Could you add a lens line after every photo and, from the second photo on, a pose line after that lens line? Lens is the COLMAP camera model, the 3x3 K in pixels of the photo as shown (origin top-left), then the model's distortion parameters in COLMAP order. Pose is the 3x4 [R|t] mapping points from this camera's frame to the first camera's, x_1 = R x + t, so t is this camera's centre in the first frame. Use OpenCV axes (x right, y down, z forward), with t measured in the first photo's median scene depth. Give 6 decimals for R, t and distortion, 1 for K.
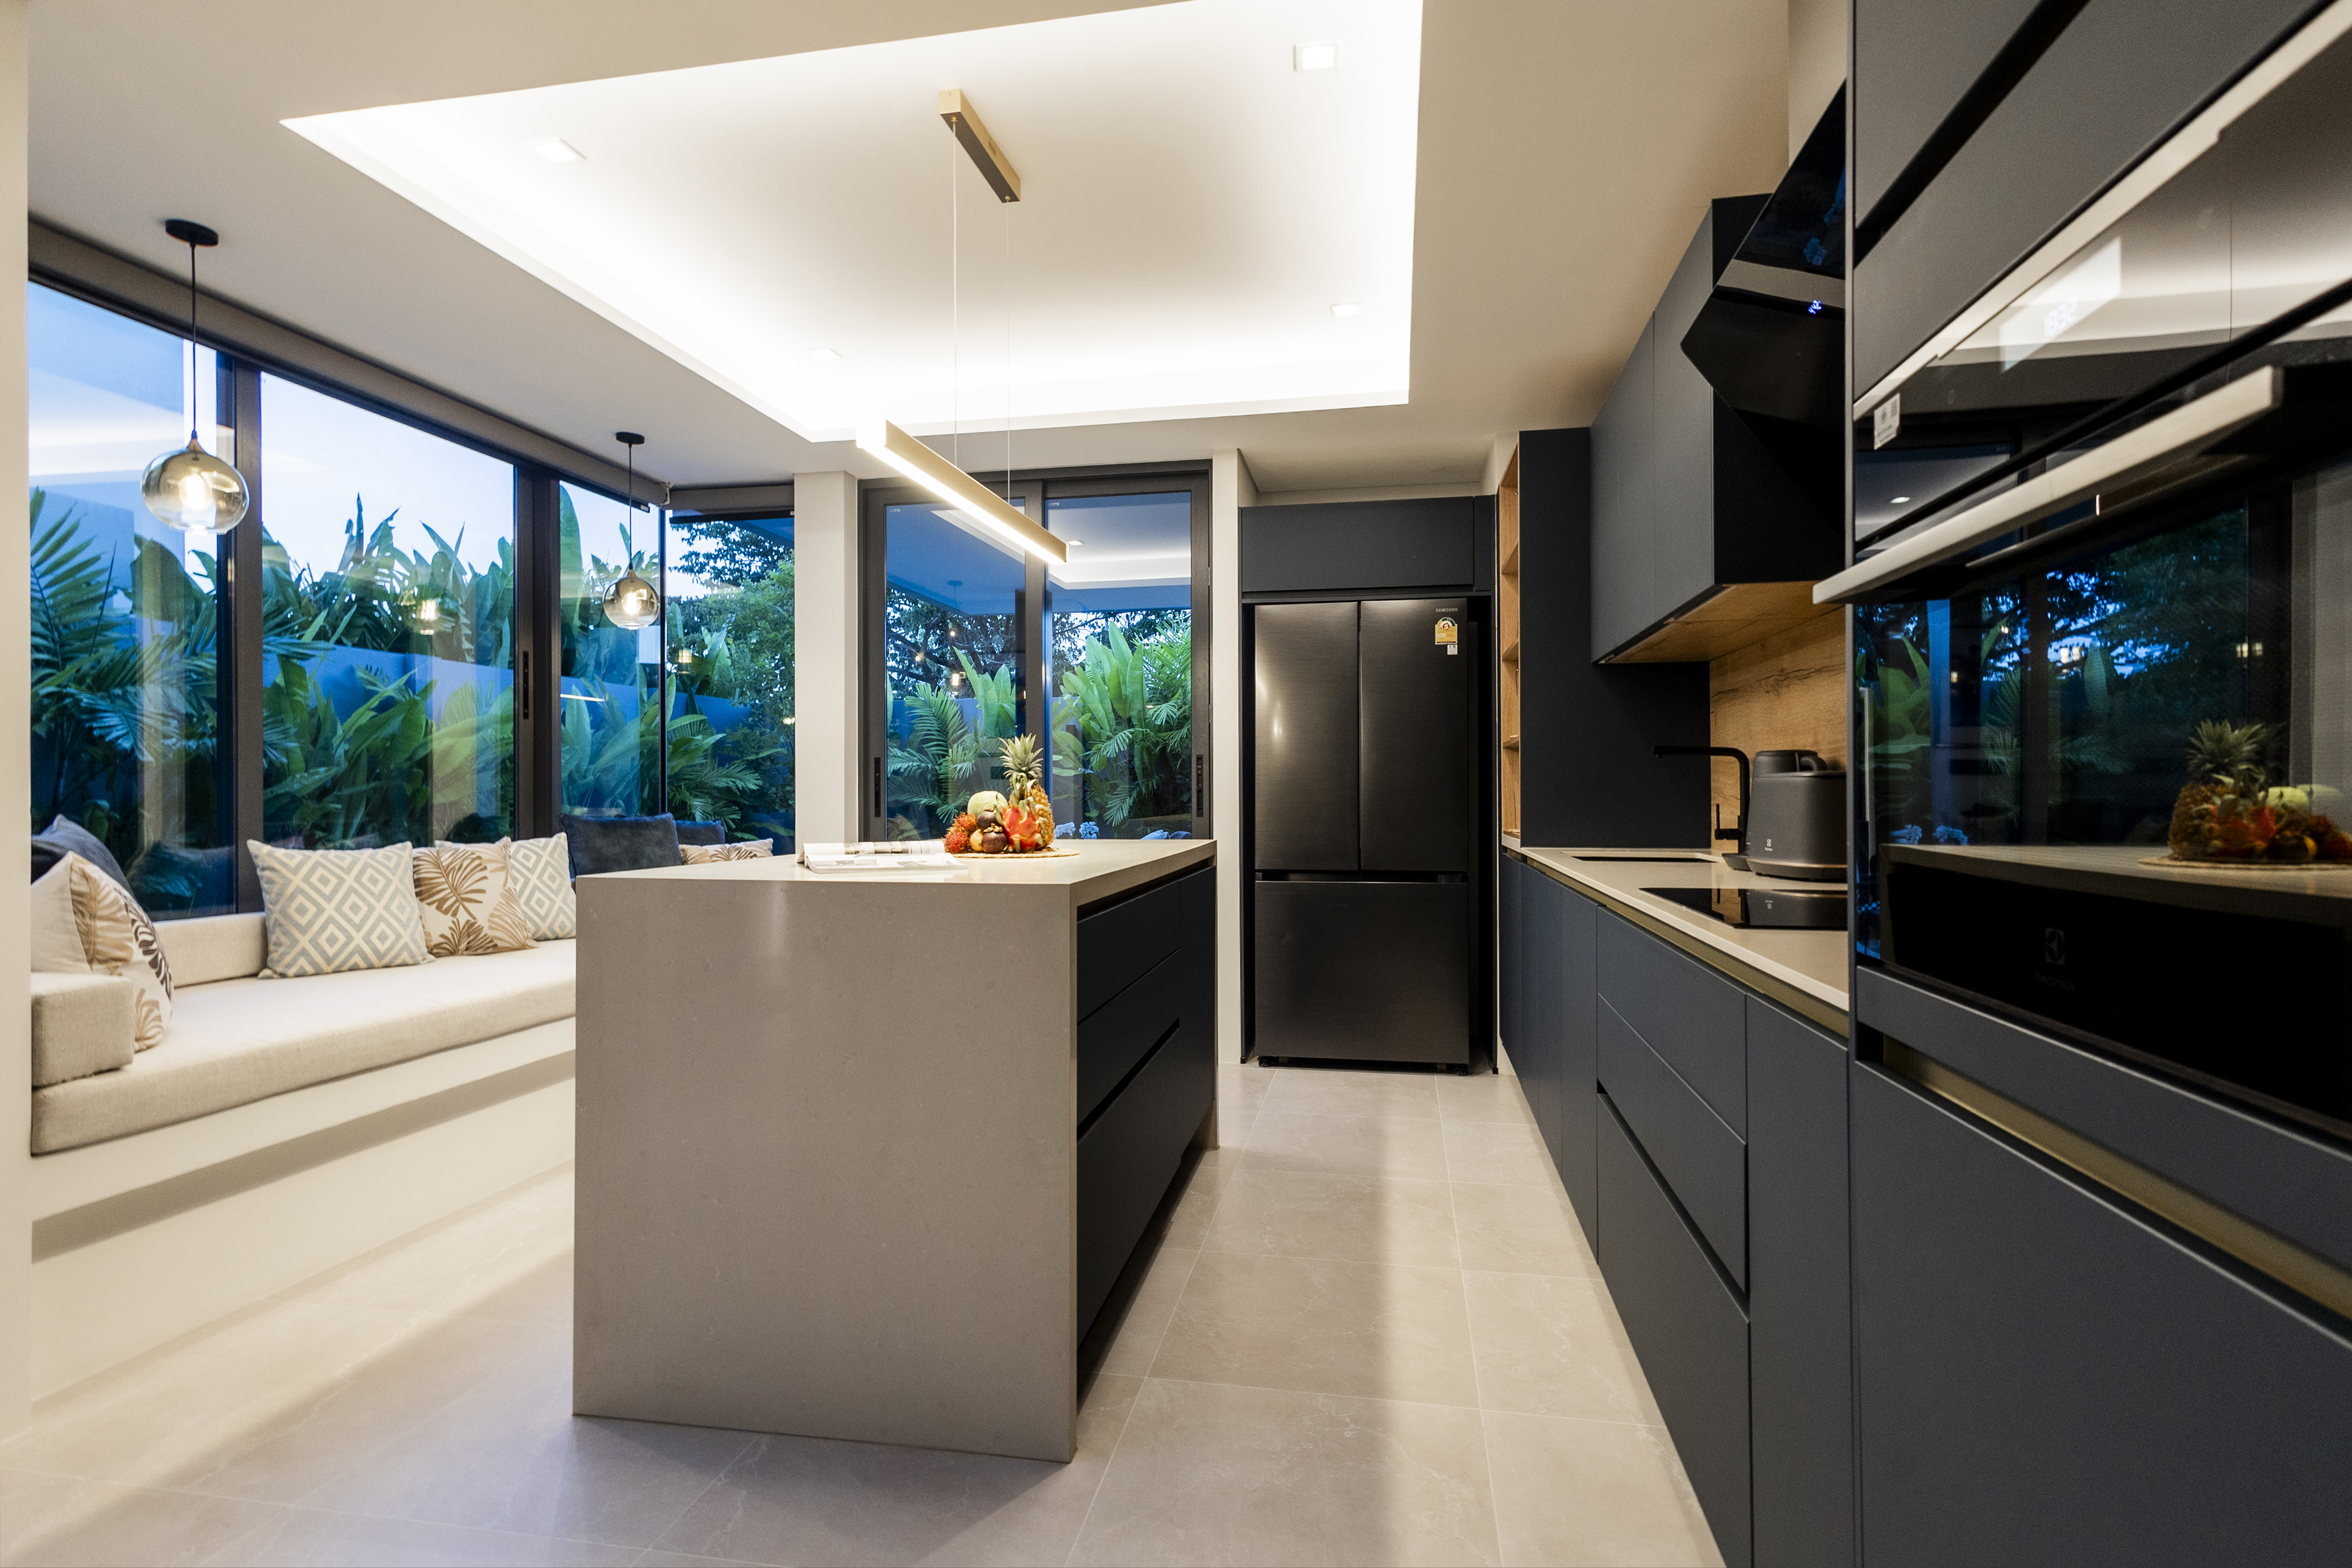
lens RADIAL K [[1200.1, 0, 1176.0], [0, 1200.1, 784.0], [0, 0, 1]] dist [0.002545, 0.000176]
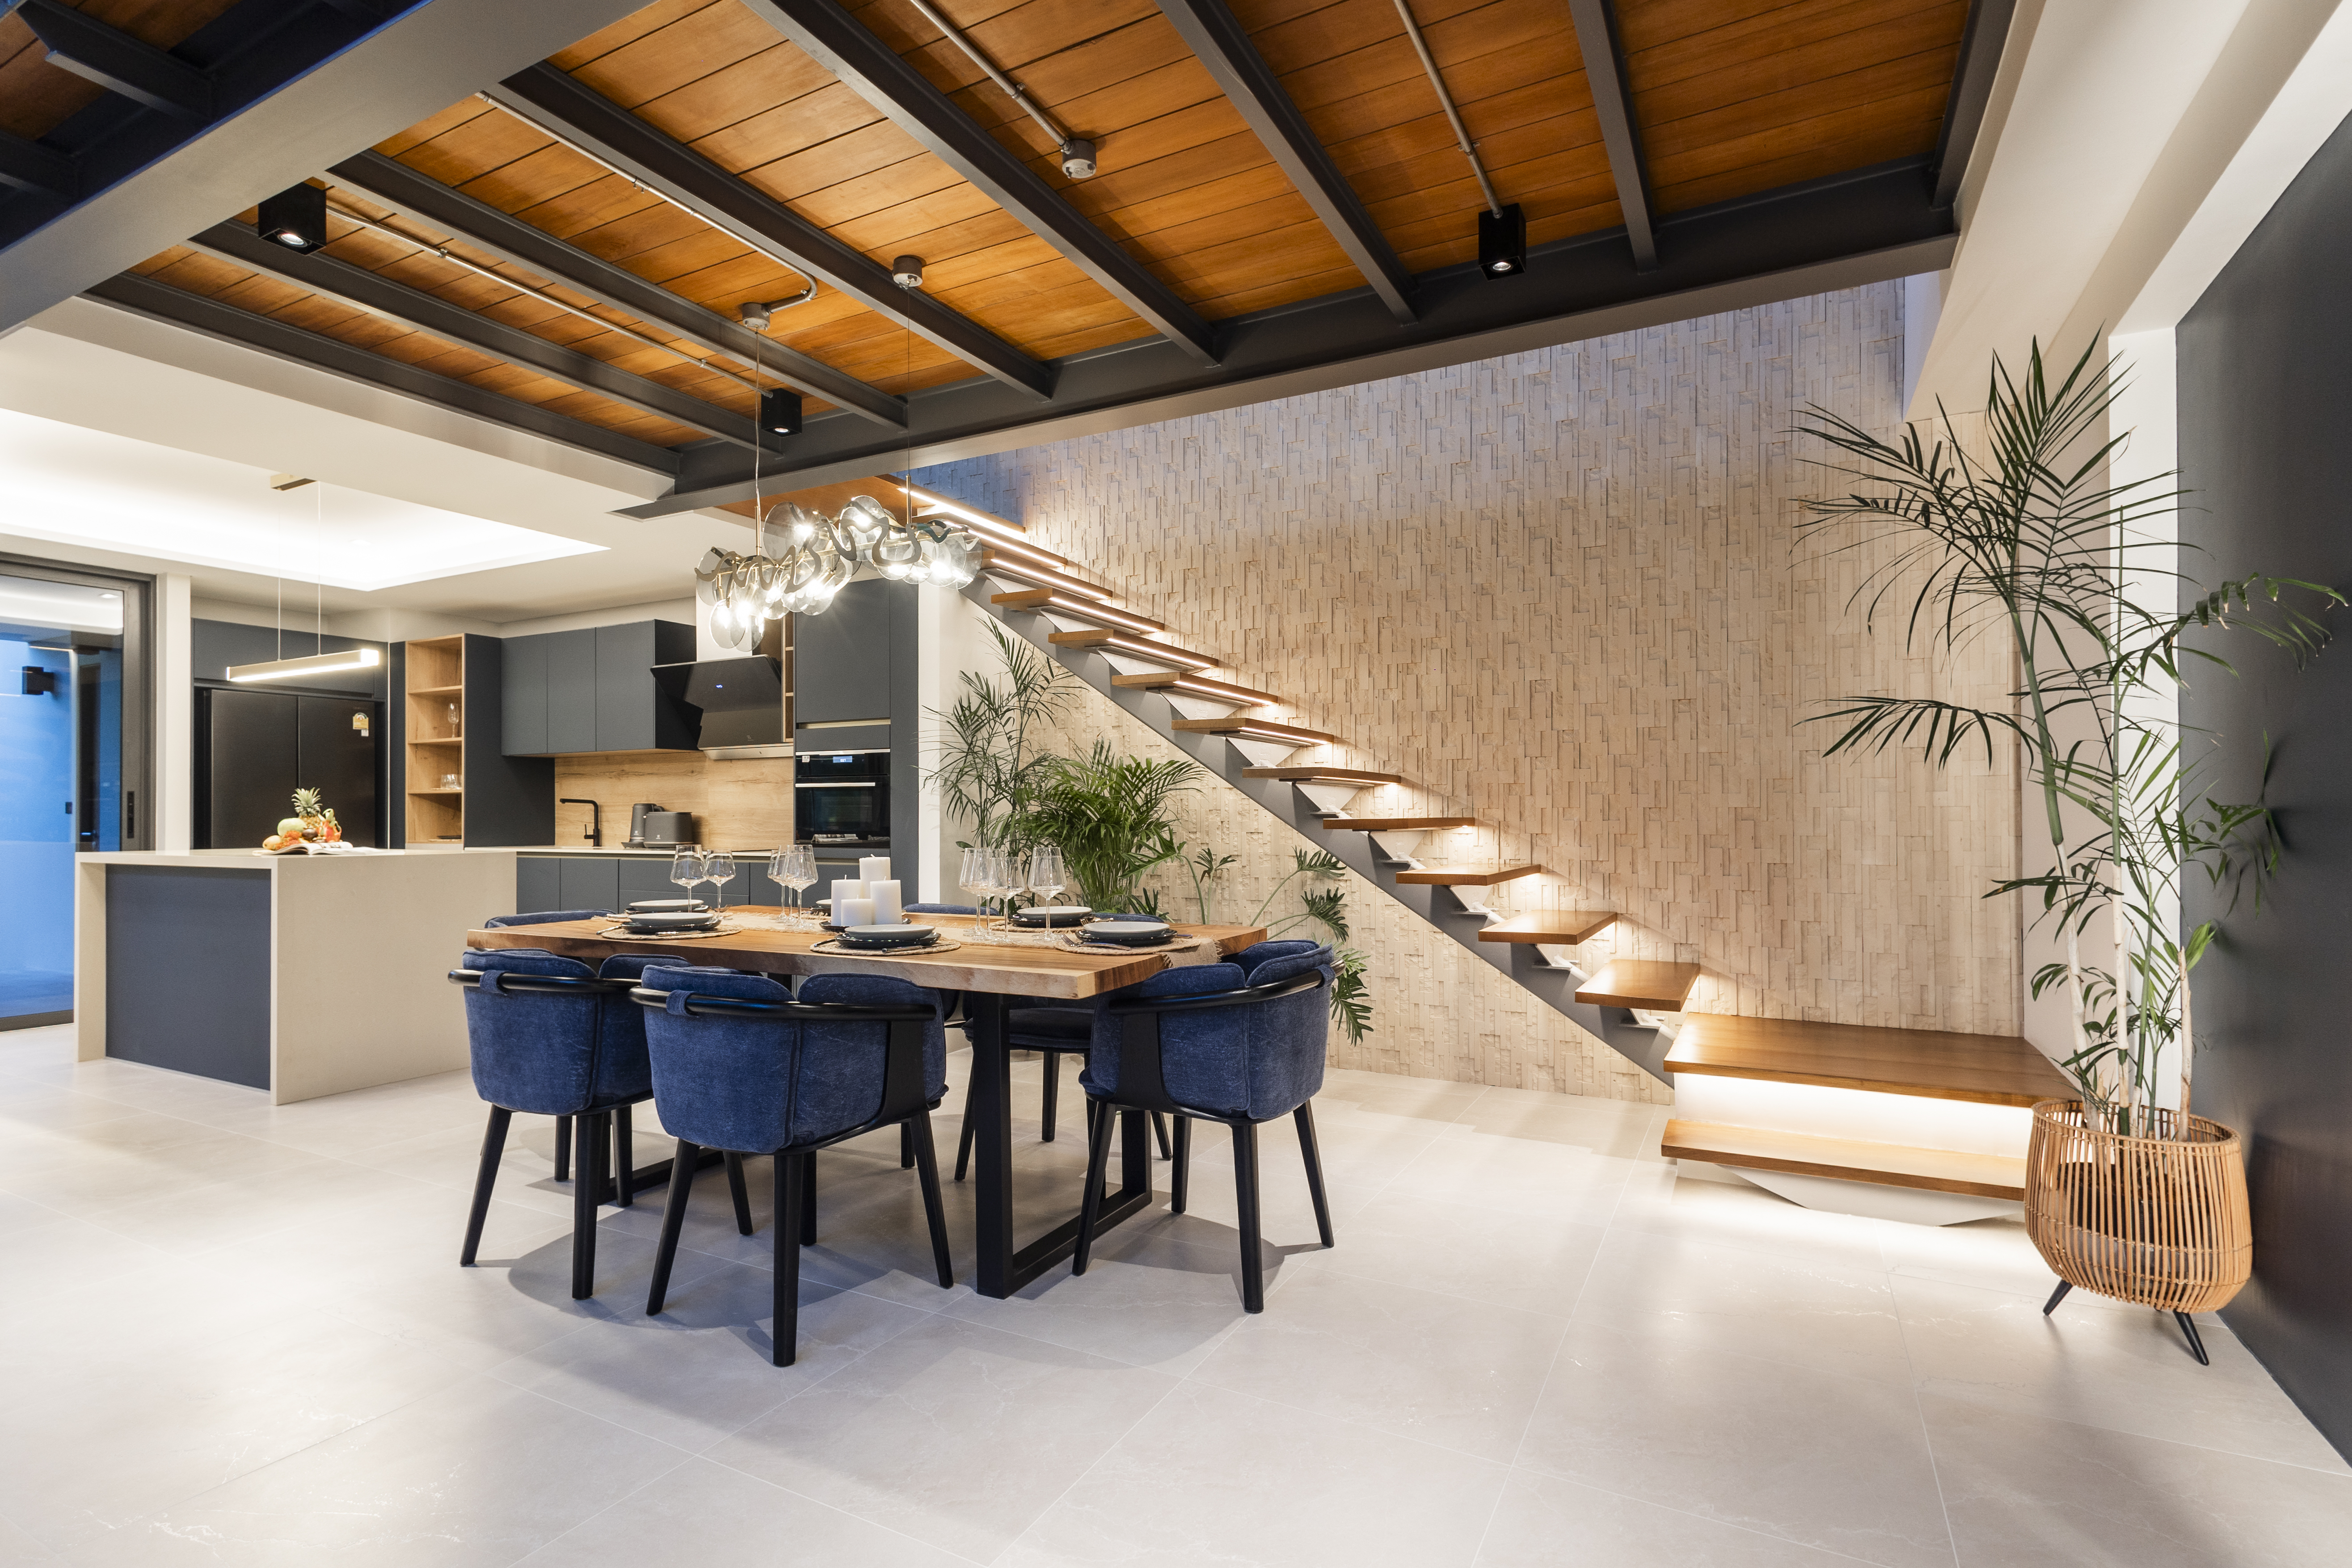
lens RADIAL K [[1105.9, 0, 1186.8], [0, 1105.9, 814.7], [0, 0, 1]] dist [-0.000082, -0.000102]
pose [[0.300040, 0.004316, 0.953917, -1.250587], [-0.004359, 0.999986, -0.003154, 0.000242], [-0.953917, -0.003212, 0.300055, -0.759759]]
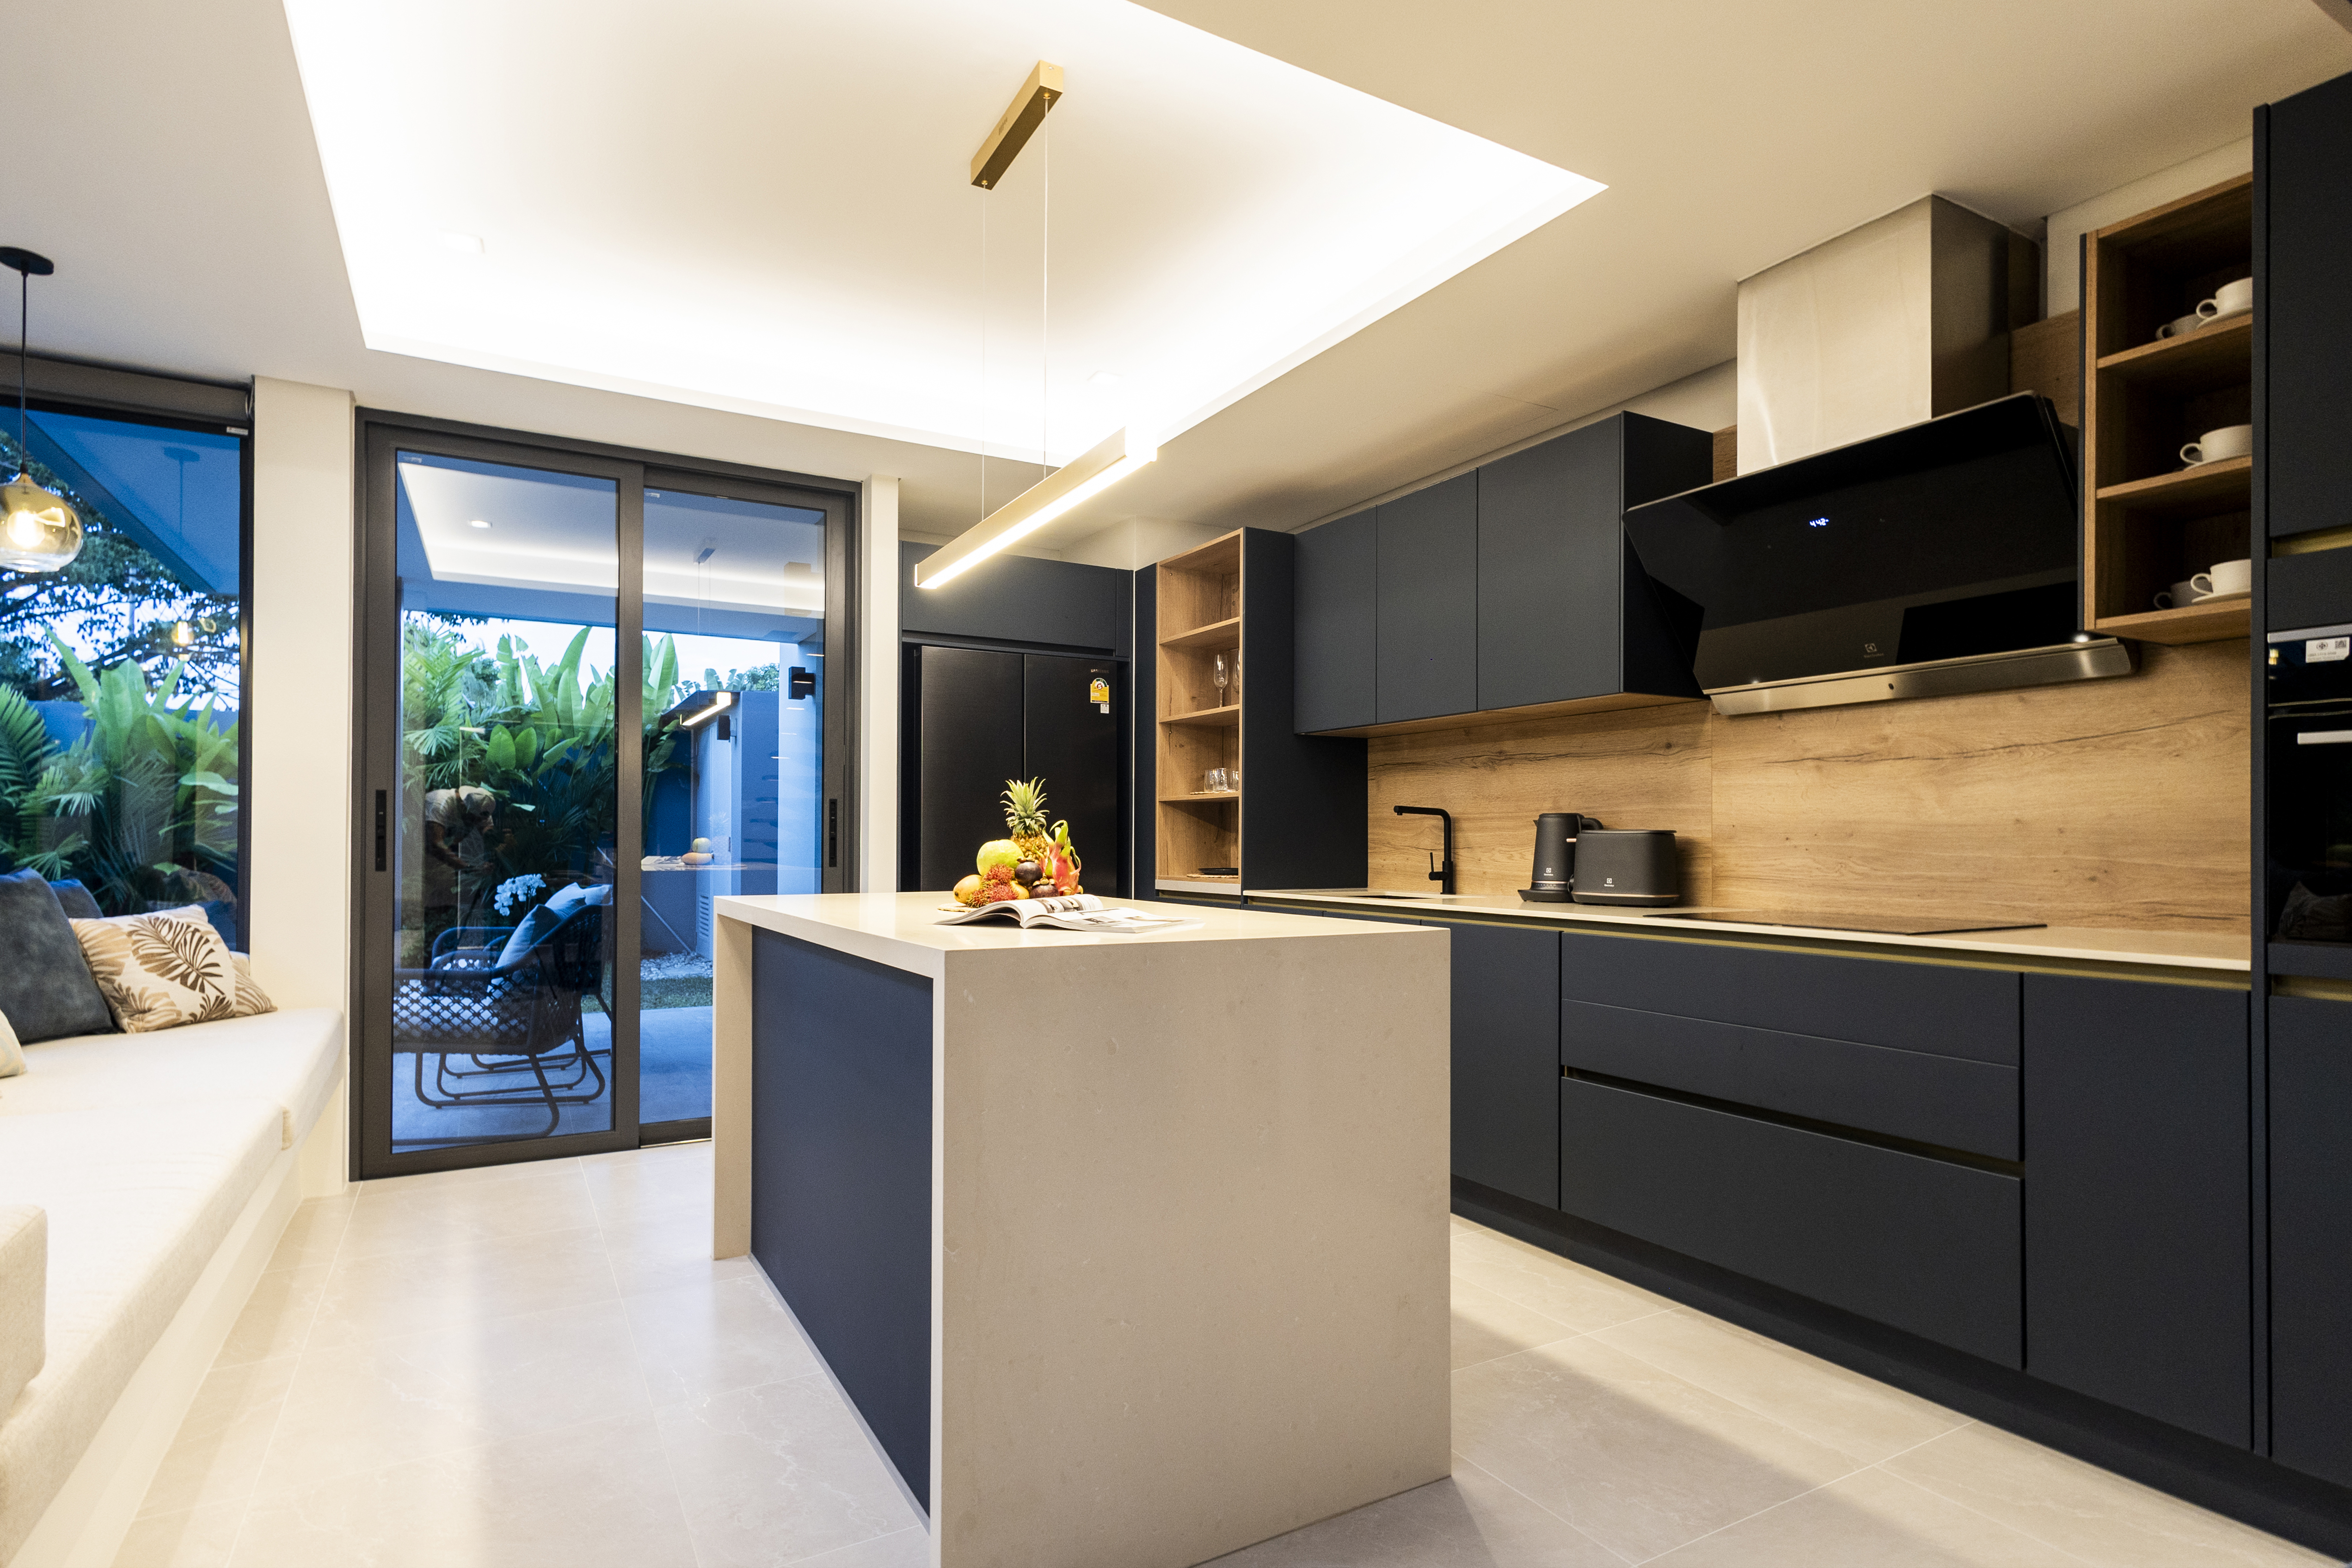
lens RADIAL K [[1178.7, 0, 1169.3], [0, 1178.7, 834.2], [0, 0, 1]] dist [-0.000199, 0.000610]
pose [[0.765283, 0.008826, 0.643634, -0.572032], [-0.010097, 0.999948, -0.001707, 0.002239], [-0.643615, -0.005193, 0.765332, 0.219937]]
